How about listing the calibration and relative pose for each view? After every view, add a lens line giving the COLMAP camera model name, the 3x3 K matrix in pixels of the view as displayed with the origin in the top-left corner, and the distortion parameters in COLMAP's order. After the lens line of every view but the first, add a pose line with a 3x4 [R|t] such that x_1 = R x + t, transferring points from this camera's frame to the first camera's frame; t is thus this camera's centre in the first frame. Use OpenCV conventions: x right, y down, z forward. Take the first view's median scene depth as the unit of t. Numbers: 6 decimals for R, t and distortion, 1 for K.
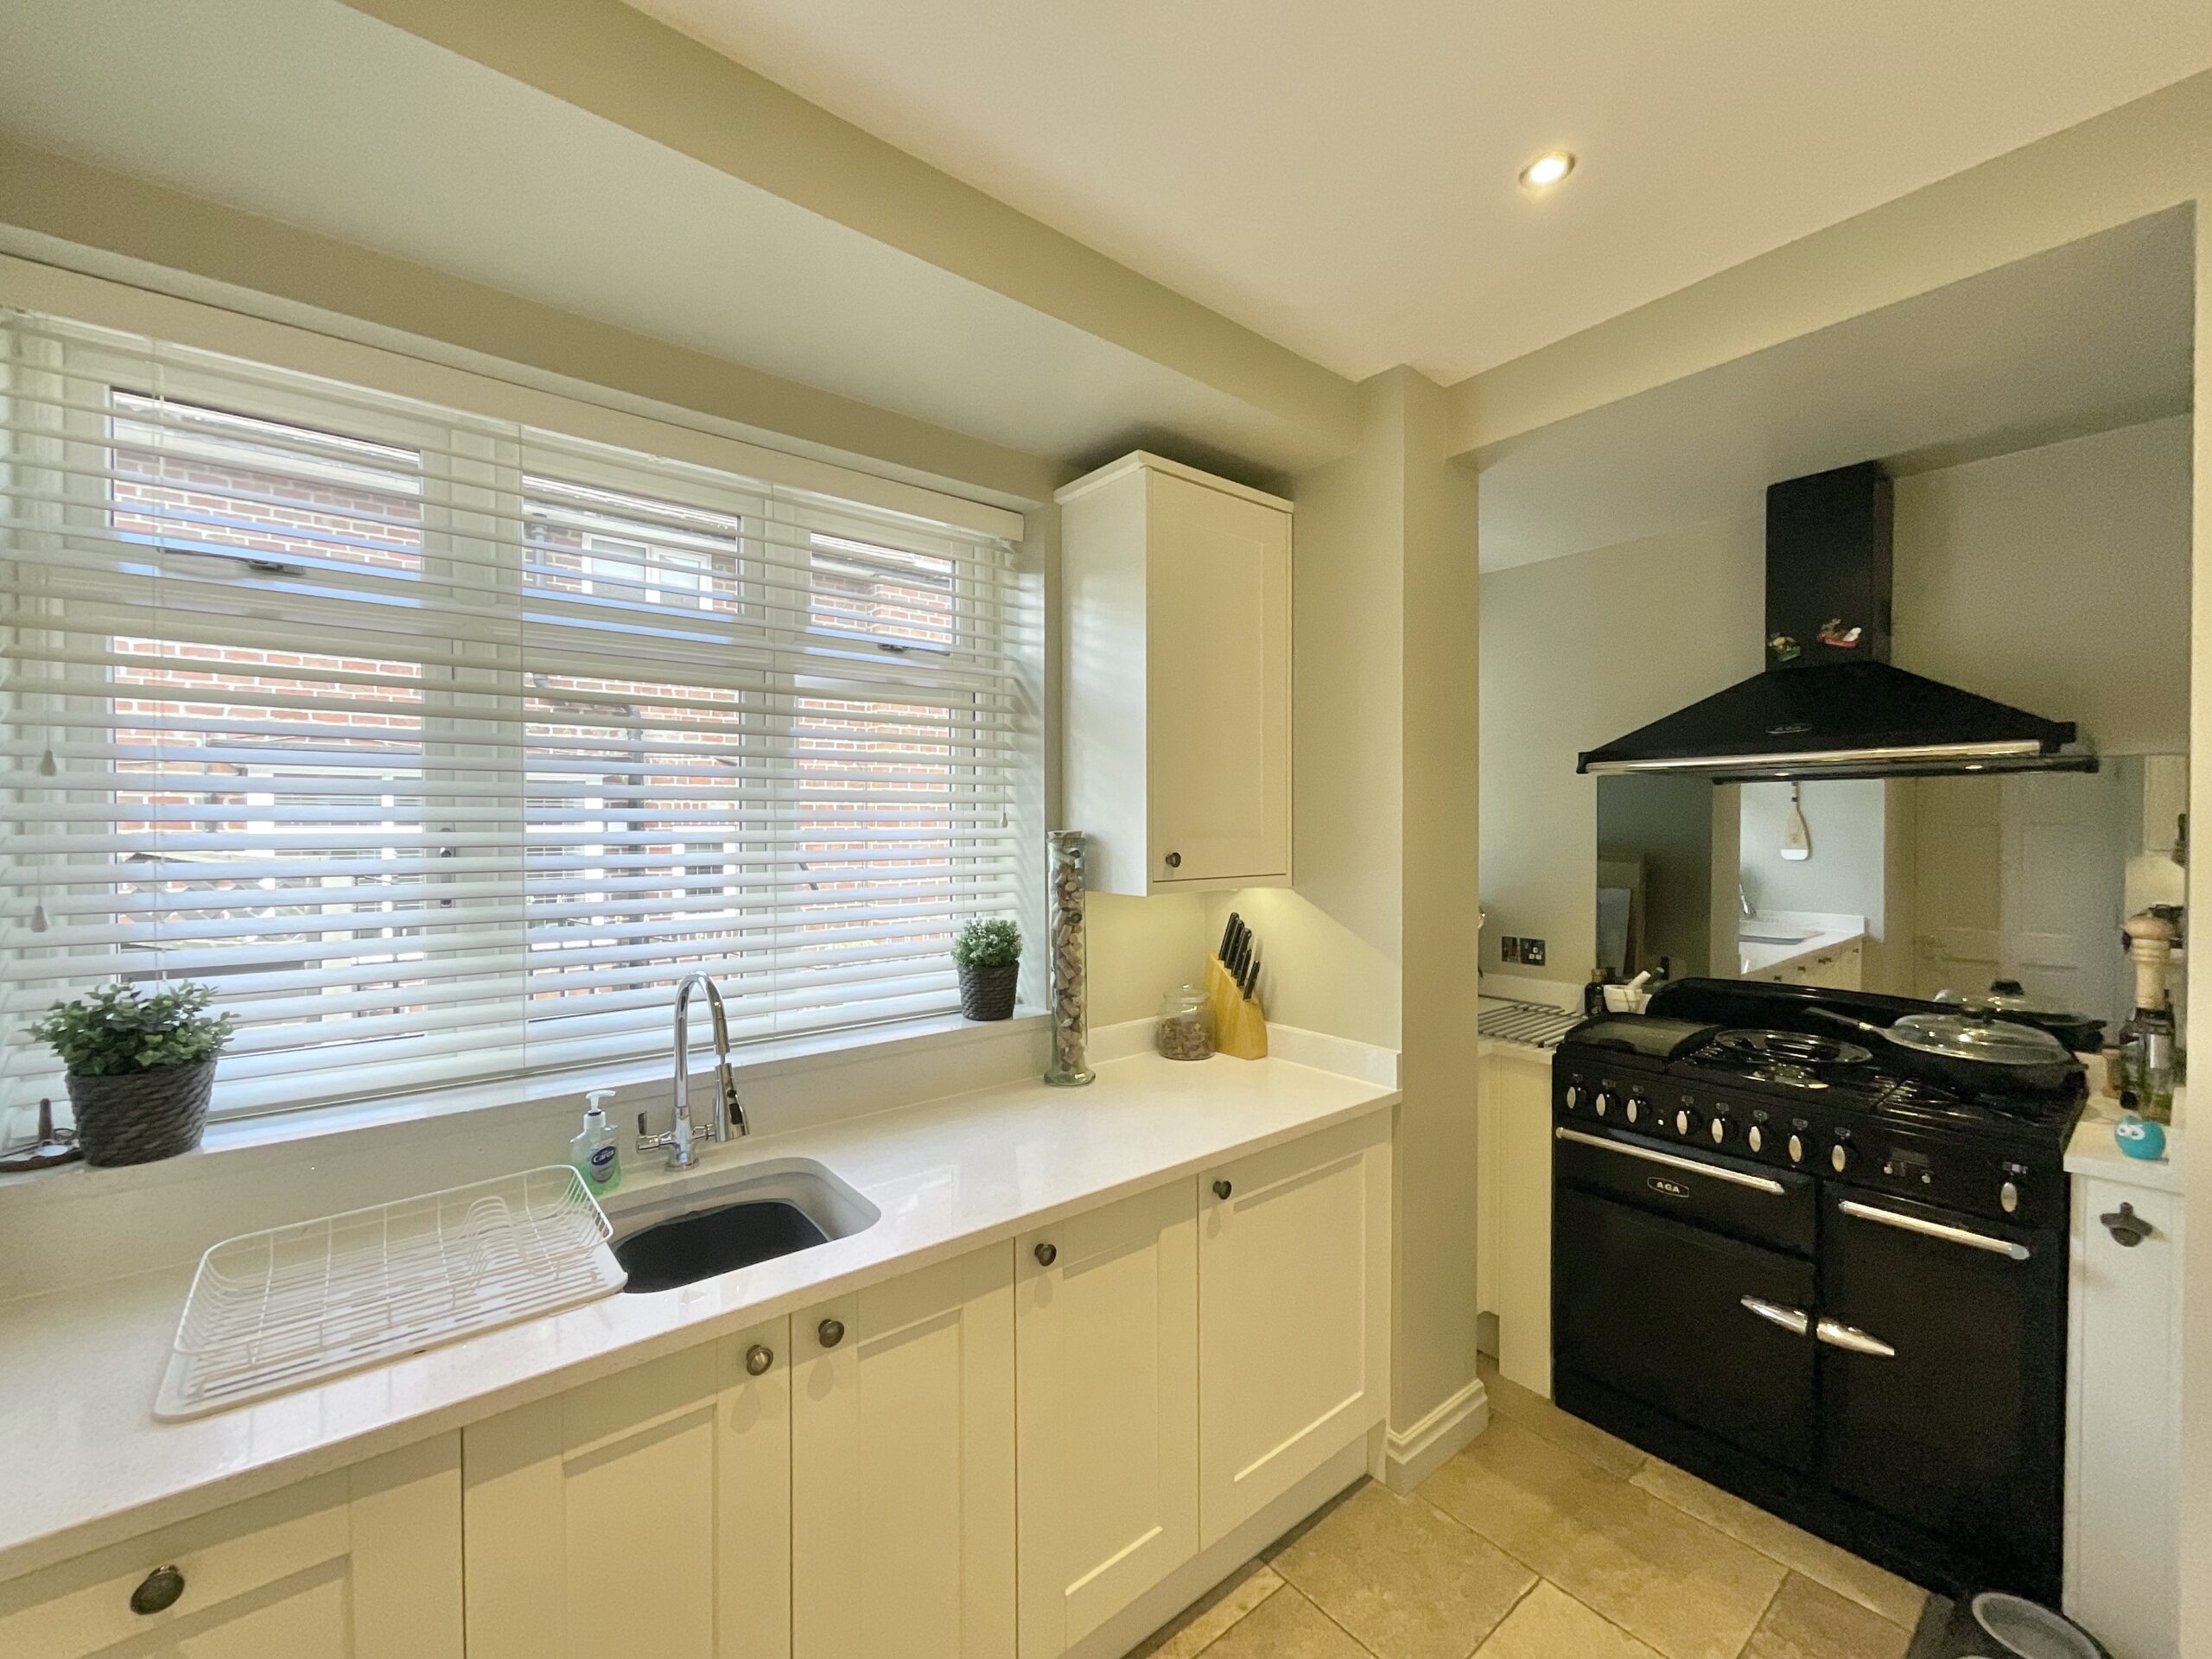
lens RADIAL K [[889.9, 0, 1100.8], [0, 889.9, 833.3], [0, 0, 1]] dist [-0.011917, -0.000146]
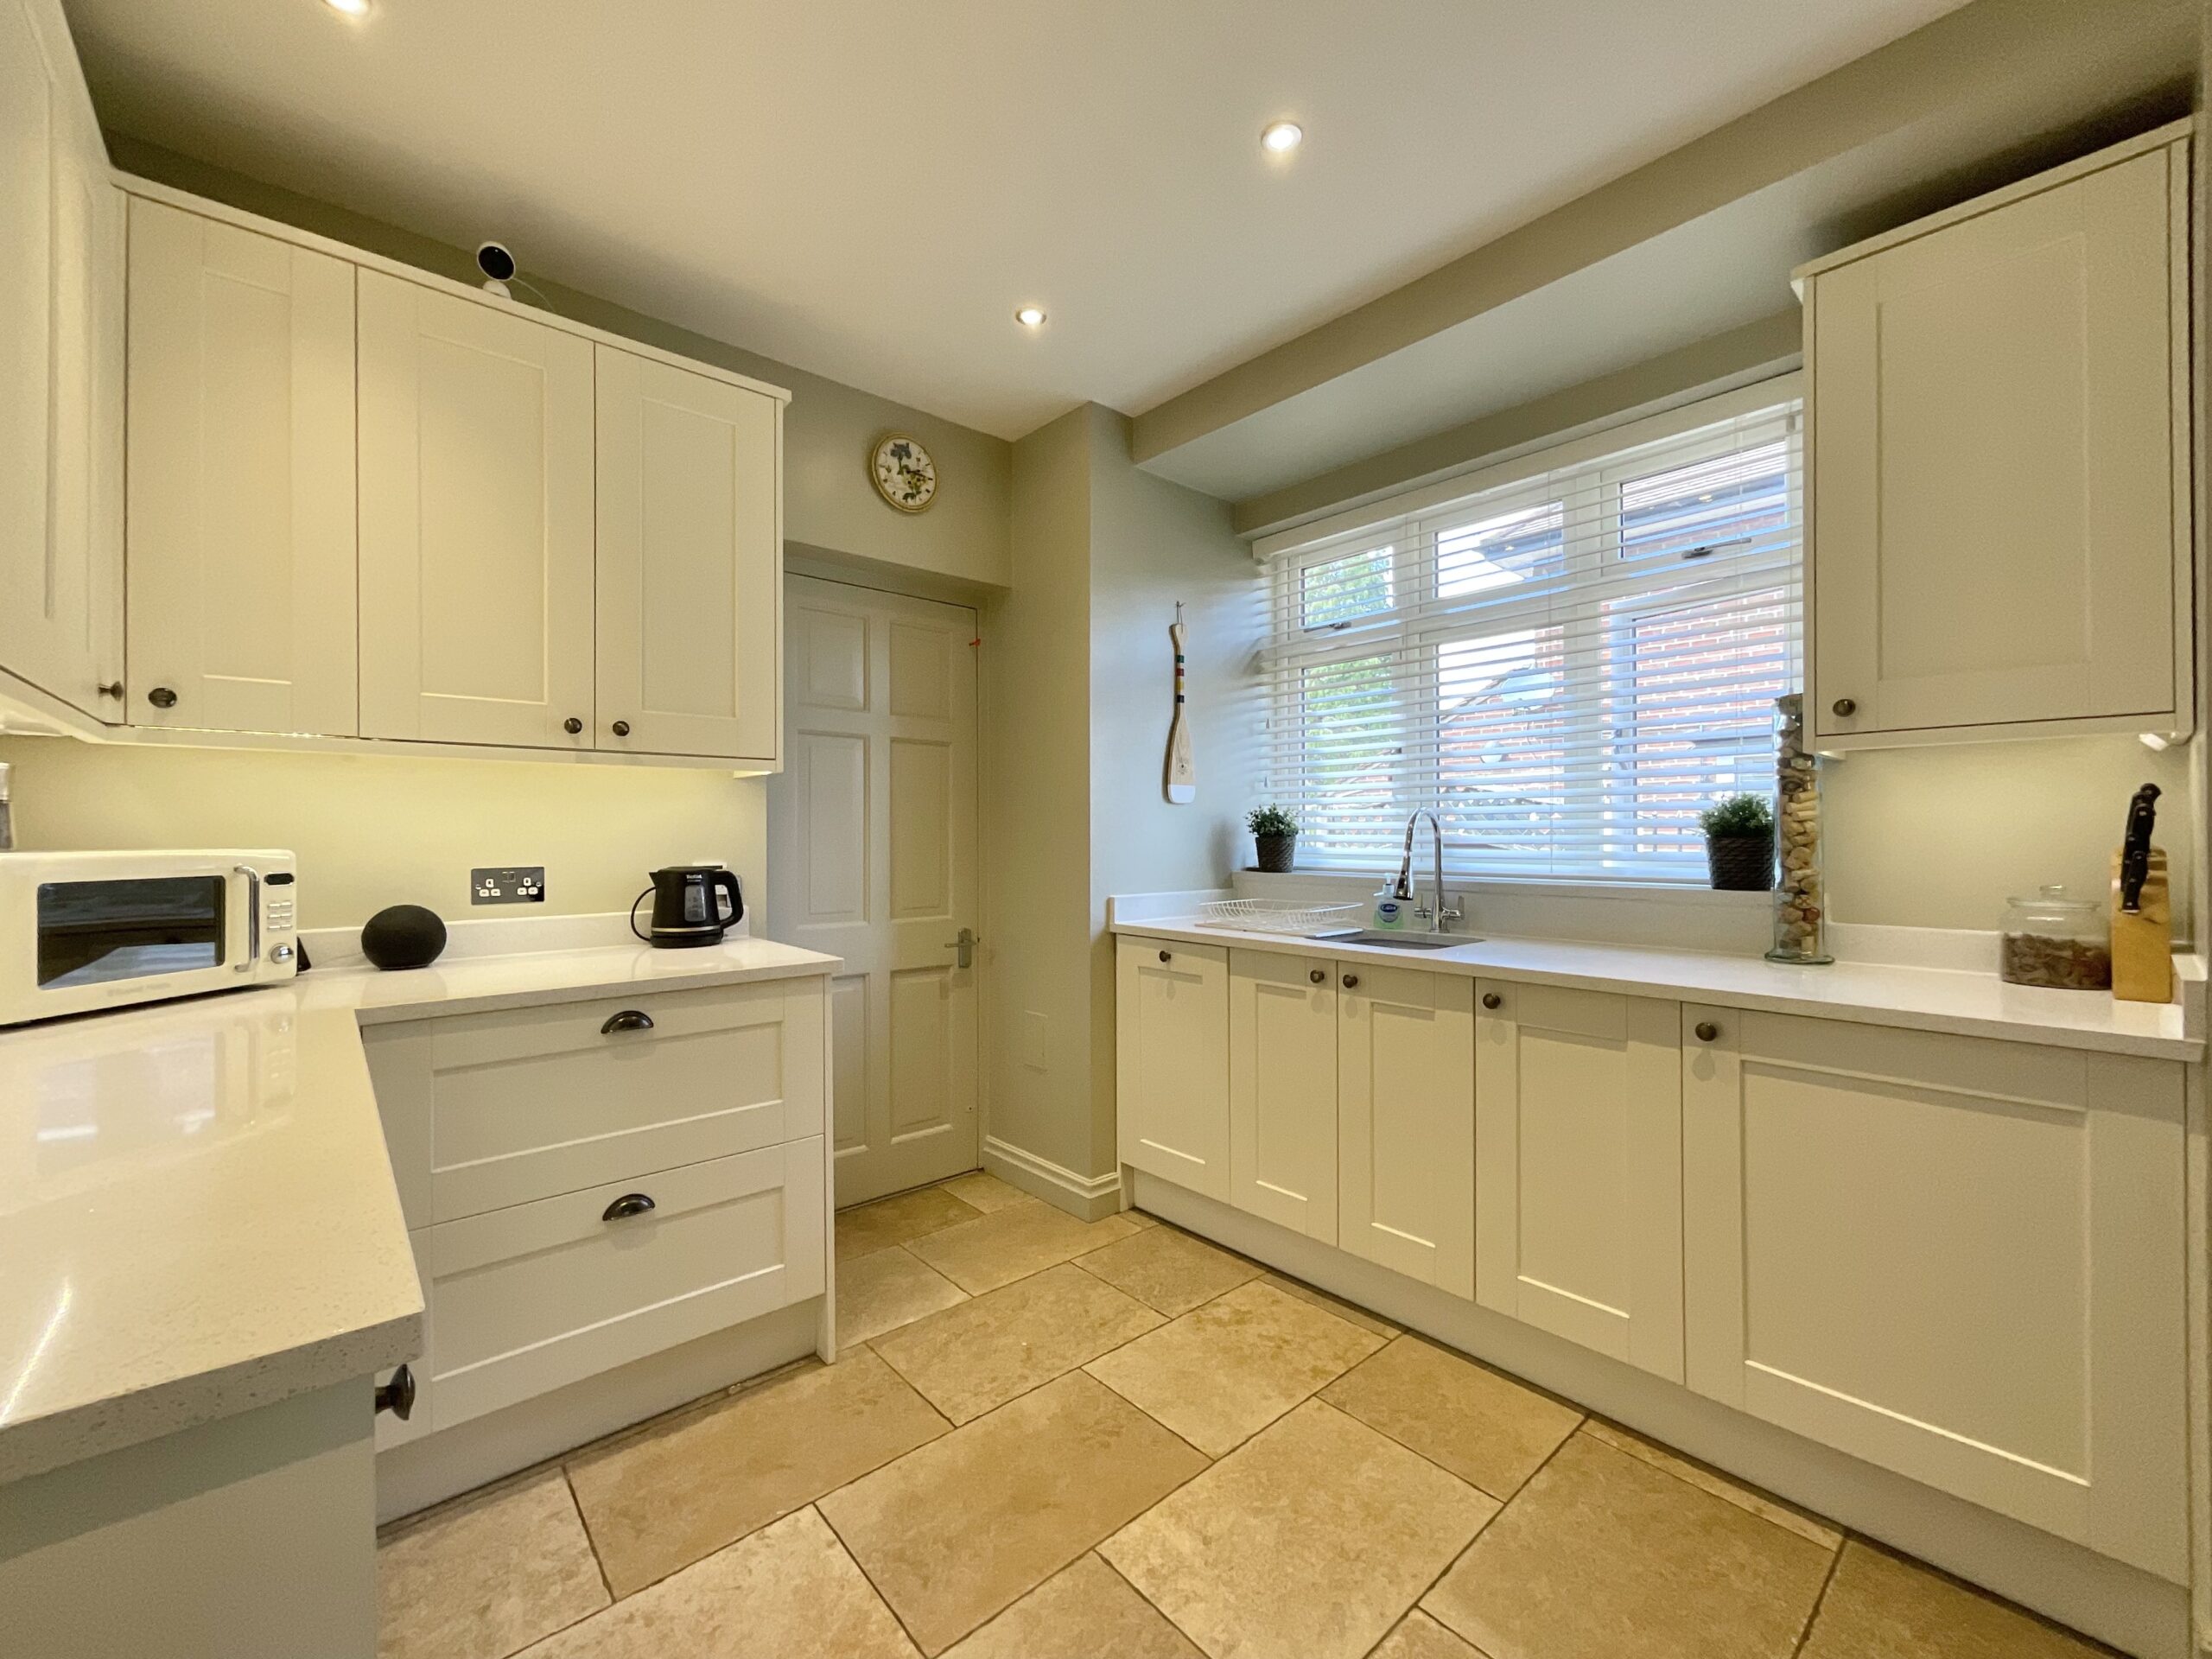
lens RADIAL K [[889.9, 0, 1100.8], [0, 889.9, 833.3], [0, 0, 1]] dist [-0.011917, -0.000146]
pose [[0.052918, 0.007632, -0.998570, 1.016123], [-0.006093, 0.999955, 0.007320, 0.164267], [0.998580, 0.005697, 0.052962, 0.254534]]
